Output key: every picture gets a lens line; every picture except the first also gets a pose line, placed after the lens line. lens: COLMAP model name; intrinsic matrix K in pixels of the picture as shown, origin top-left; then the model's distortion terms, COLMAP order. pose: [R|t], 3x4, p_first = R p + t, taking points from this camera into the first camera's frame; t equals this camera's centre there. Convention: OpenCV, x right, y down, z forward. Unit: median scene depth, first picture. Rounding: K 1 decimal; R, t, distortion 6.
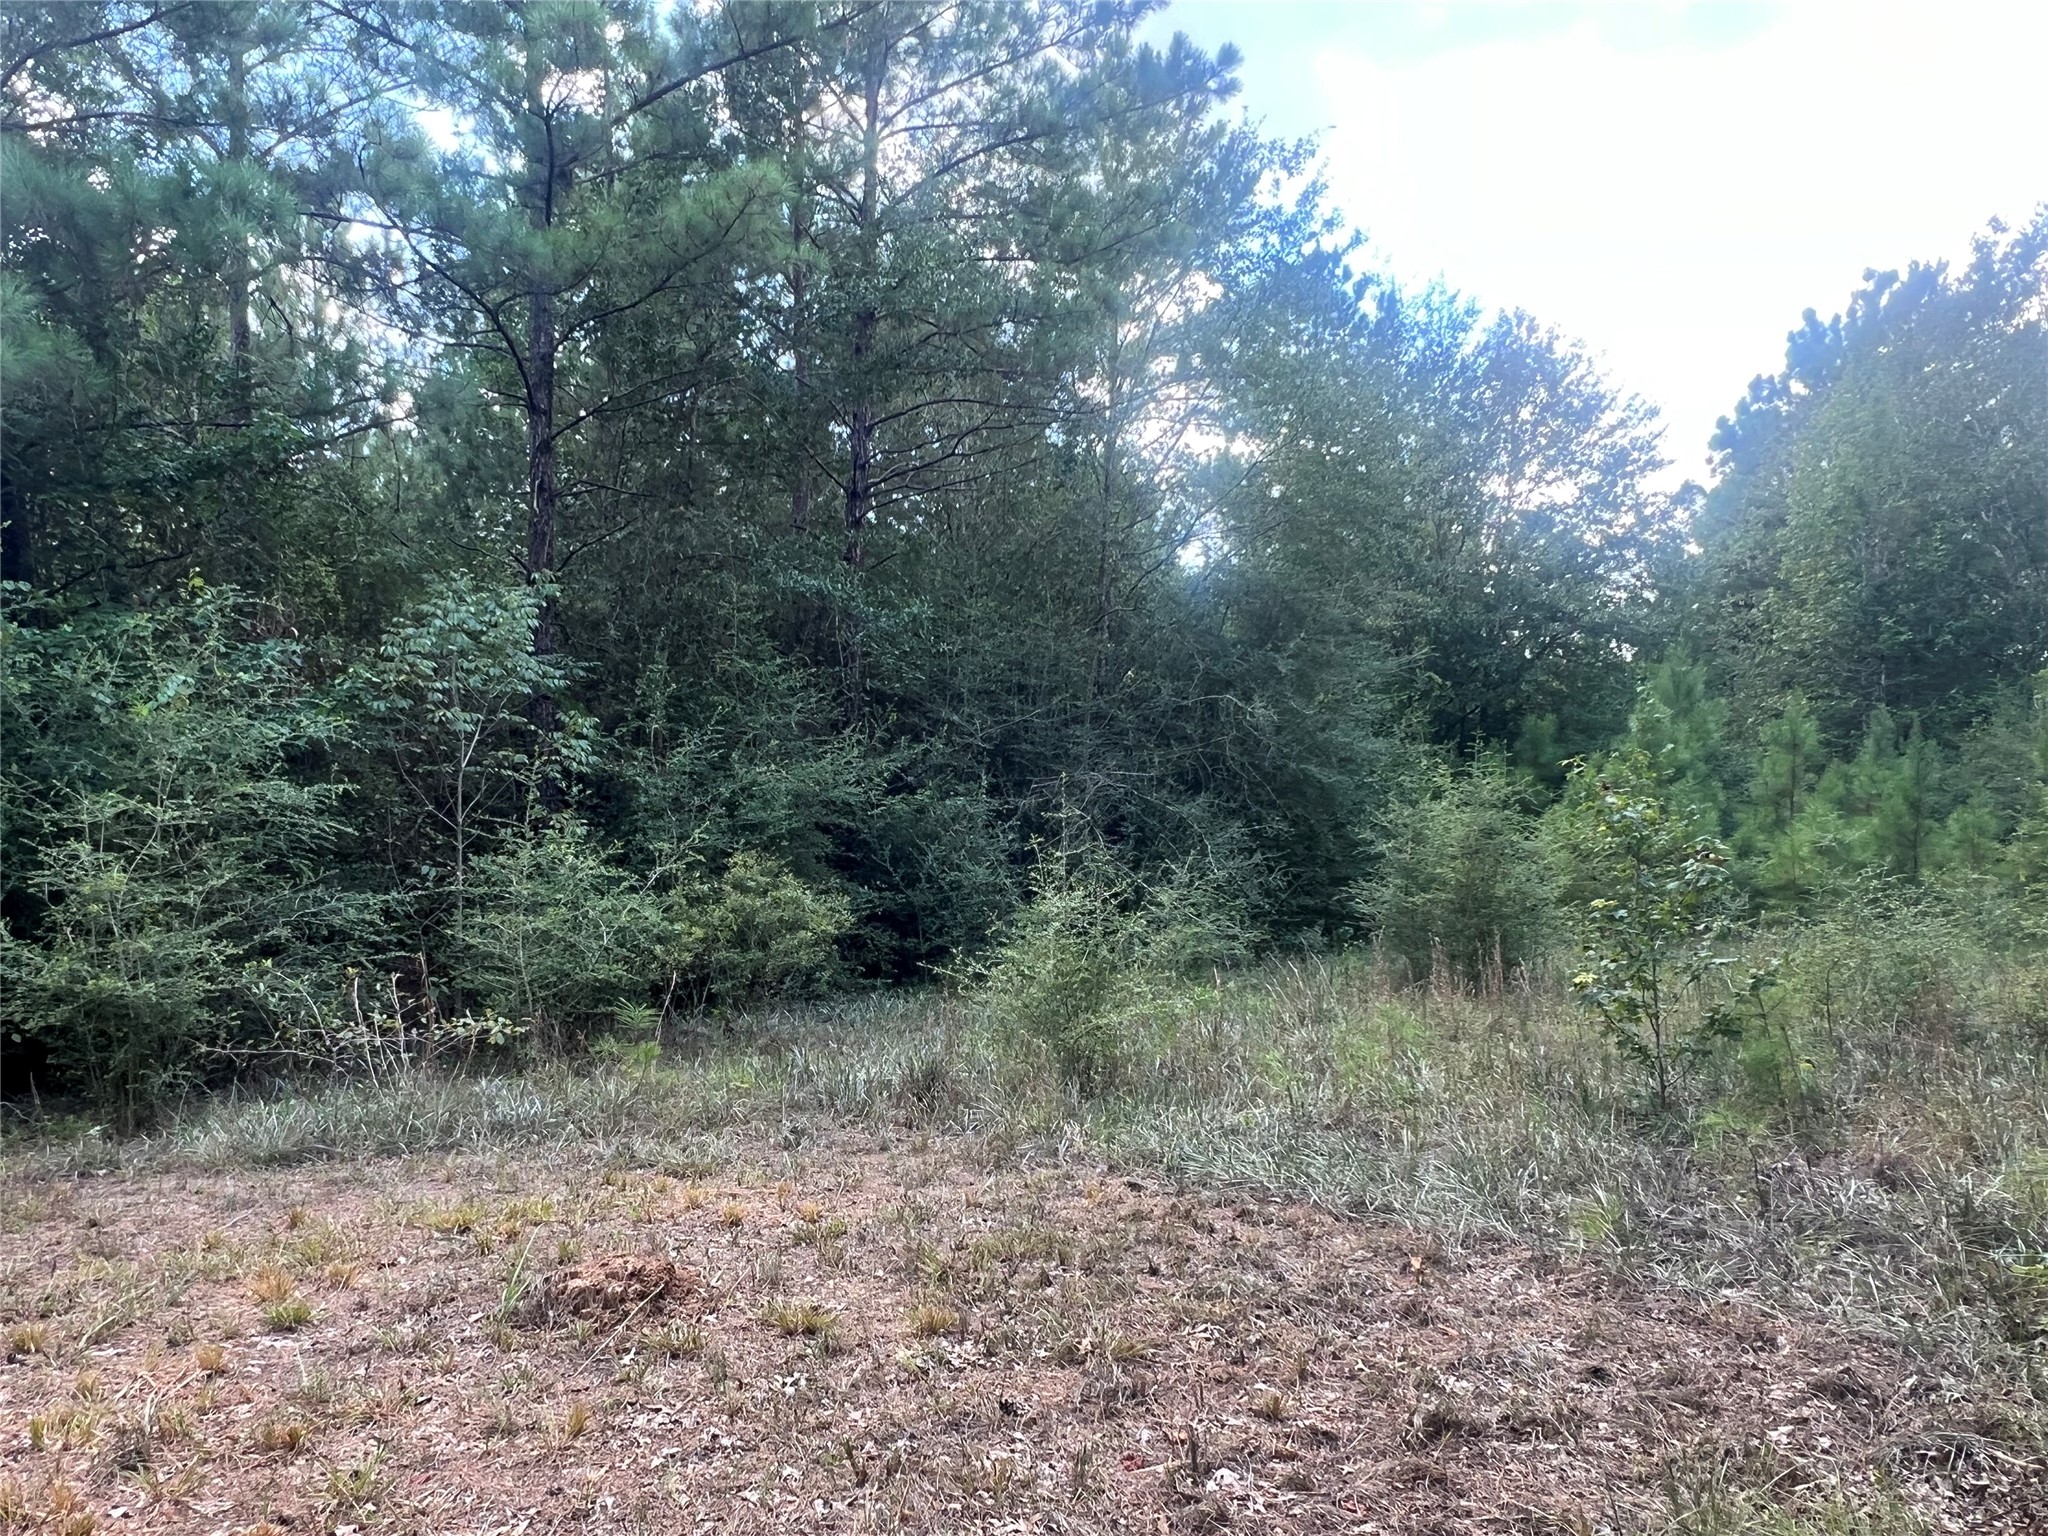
lens RADIAL K [[1488.0, 0, 925.2], [0, 1488.0, 950.2], [0, 0, 1]] dist [-0.001280, -0.000829]
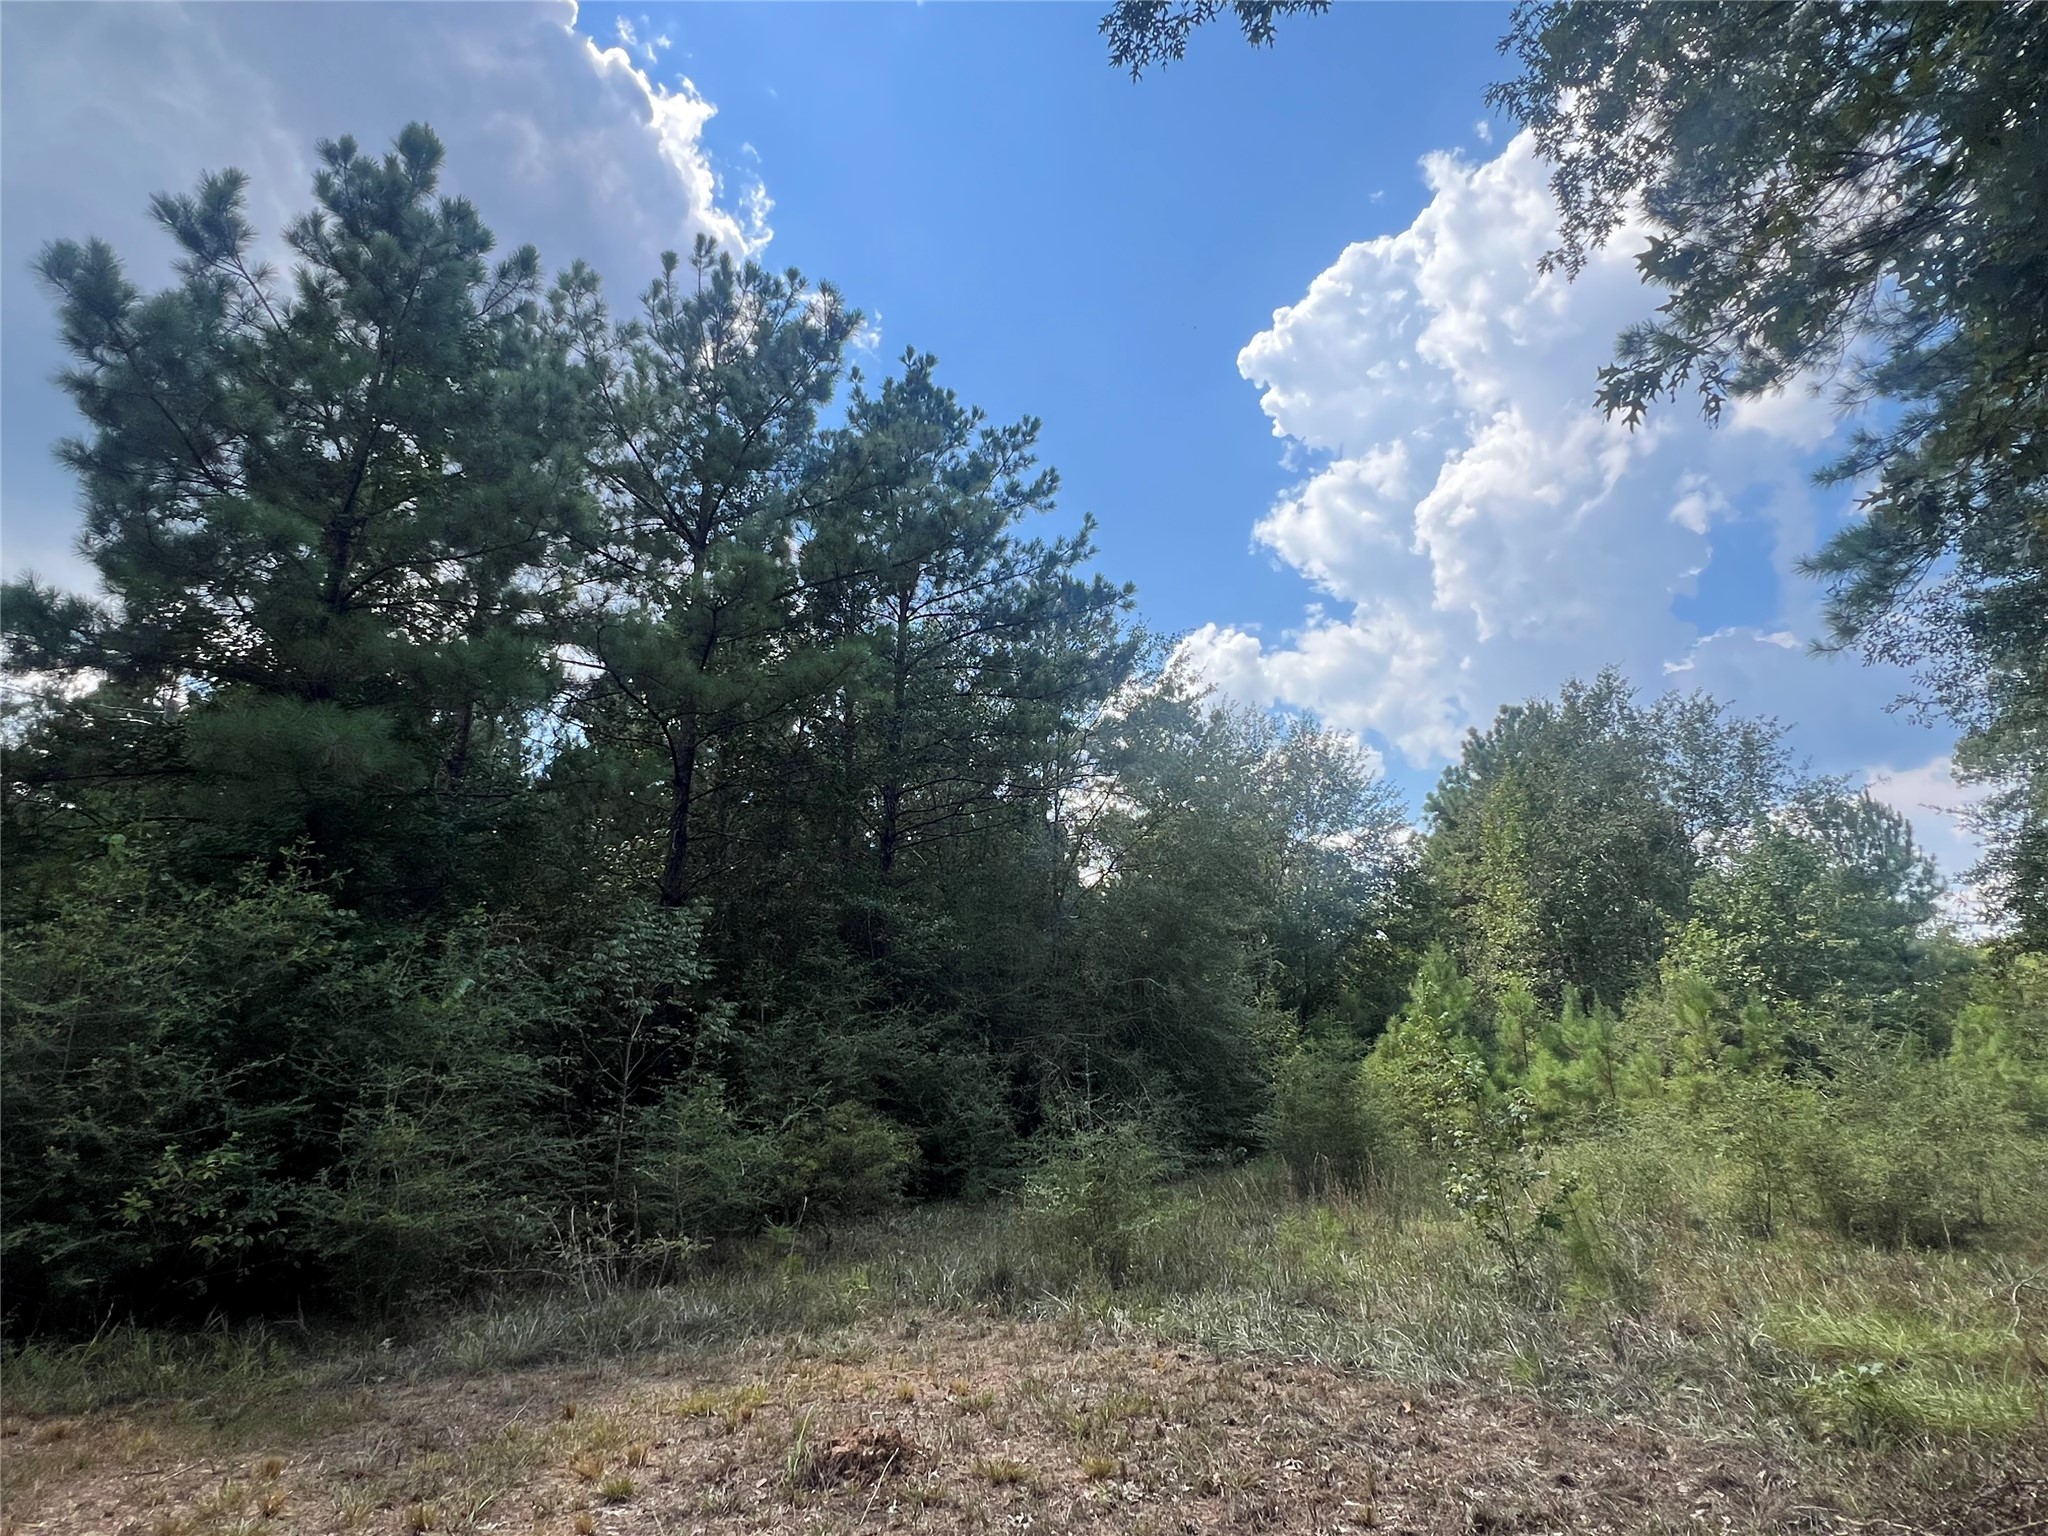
lens RADIAL K [[1090.8, 0, 1024.0], [0, 1090.8, 768.0], [0, 0, 1]] dist [-0.002624, 0.000260]
pose [[0.992659, 0.022824, 0.118772, -0.080435], [0.019310, 0.939526, -0.341933, -0.007304], [-0.119394, 0.341716, 0.932188, -0.066278]]
